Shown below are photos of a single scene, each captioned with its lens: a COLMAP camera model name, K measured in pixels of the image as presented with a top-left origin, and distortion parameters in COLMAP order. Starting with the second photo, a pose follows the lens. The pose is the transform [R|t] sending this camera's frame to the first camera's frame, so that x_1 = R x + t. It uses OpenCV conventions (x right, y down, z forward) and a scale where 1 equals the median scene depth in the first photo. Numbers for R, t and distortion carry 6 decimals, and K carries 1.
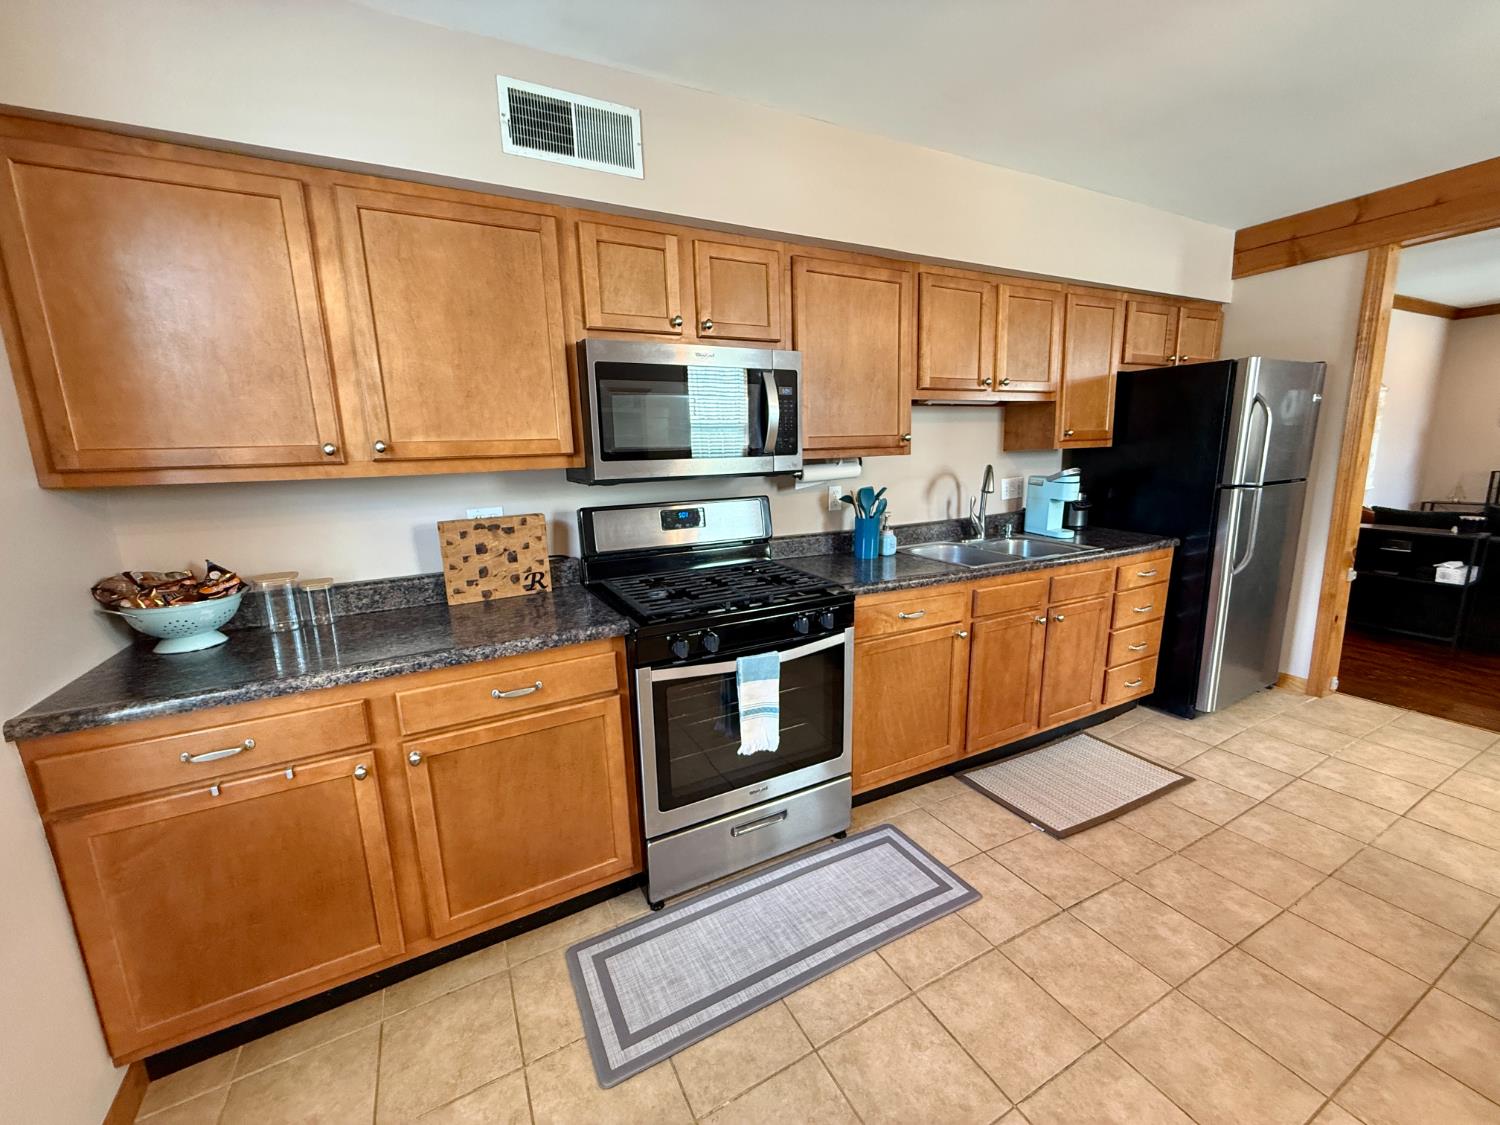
lens RADIAL K [[590.1, 0, 749.5], [0, 590.1, 562.8], [0, 0, 1]] dist [0.001768, 0.000367]
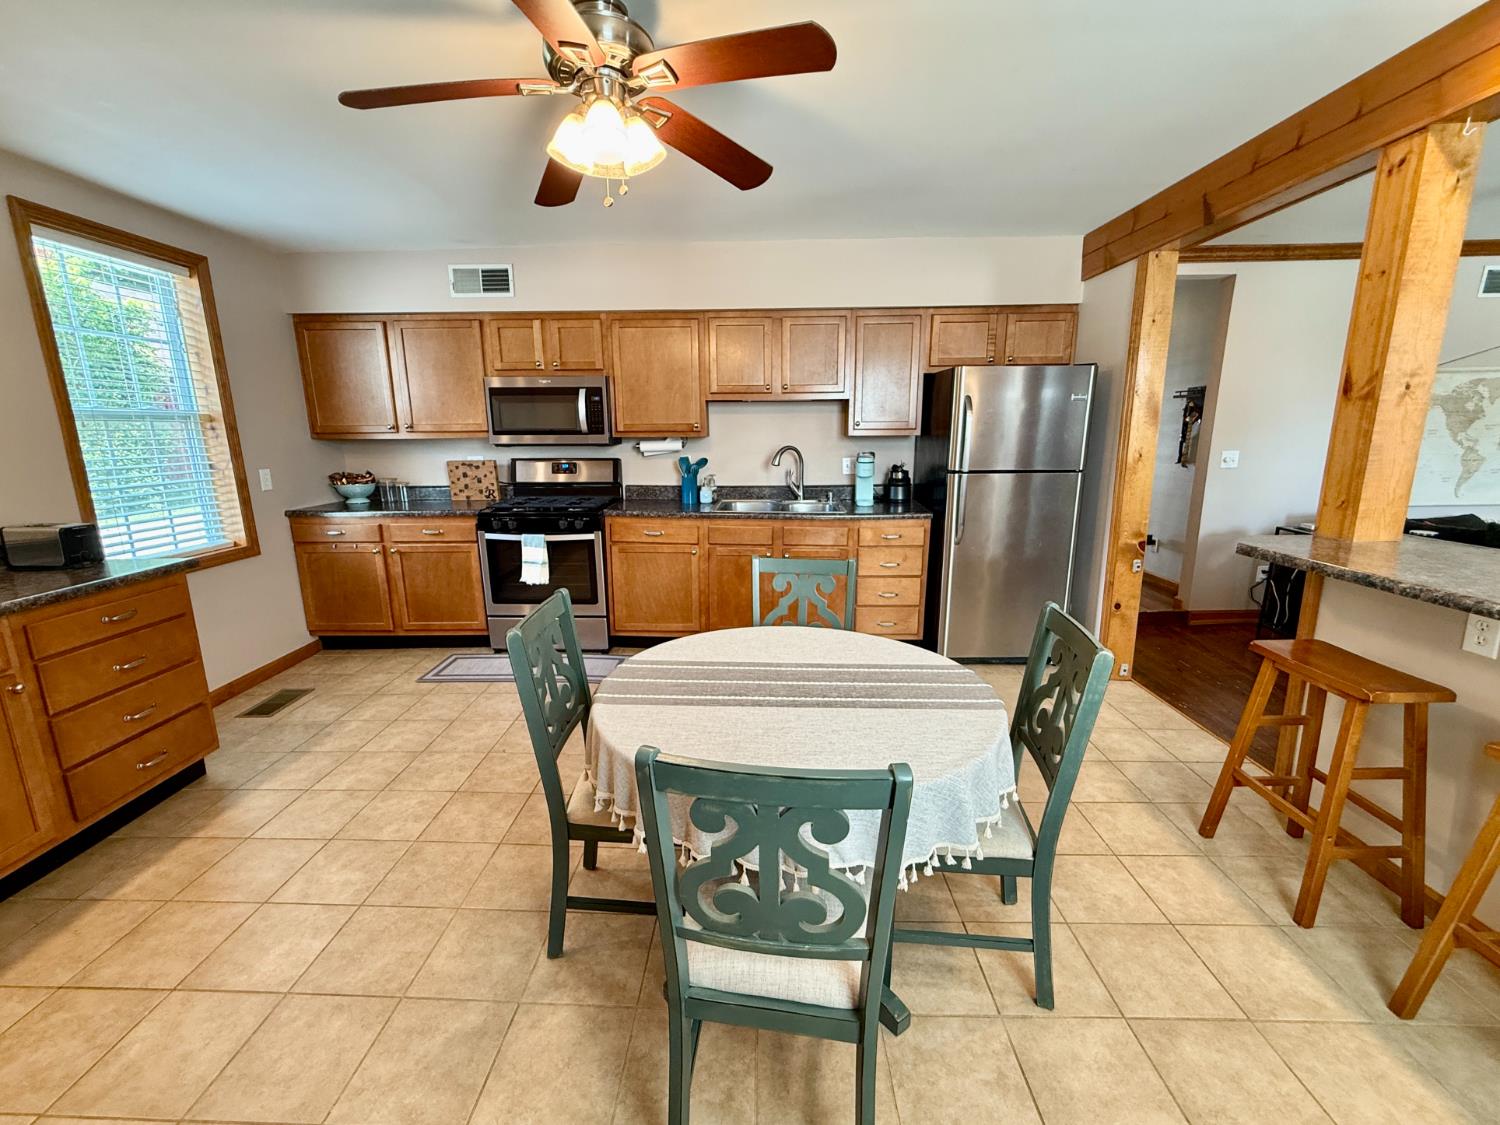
lens RADIAL K [[590.1, 0, 739.0], [0, 590.1, 556.8], [0, 0, 1]] dist [0.001768, 0.000367]
pose [[0.875048, 0.127161, -0.467034, 1.433616], [-0.109986, 0.991871, 0.063987, 0.023717], [0.471374, -0.004624, 0.881921, -0.401078]]
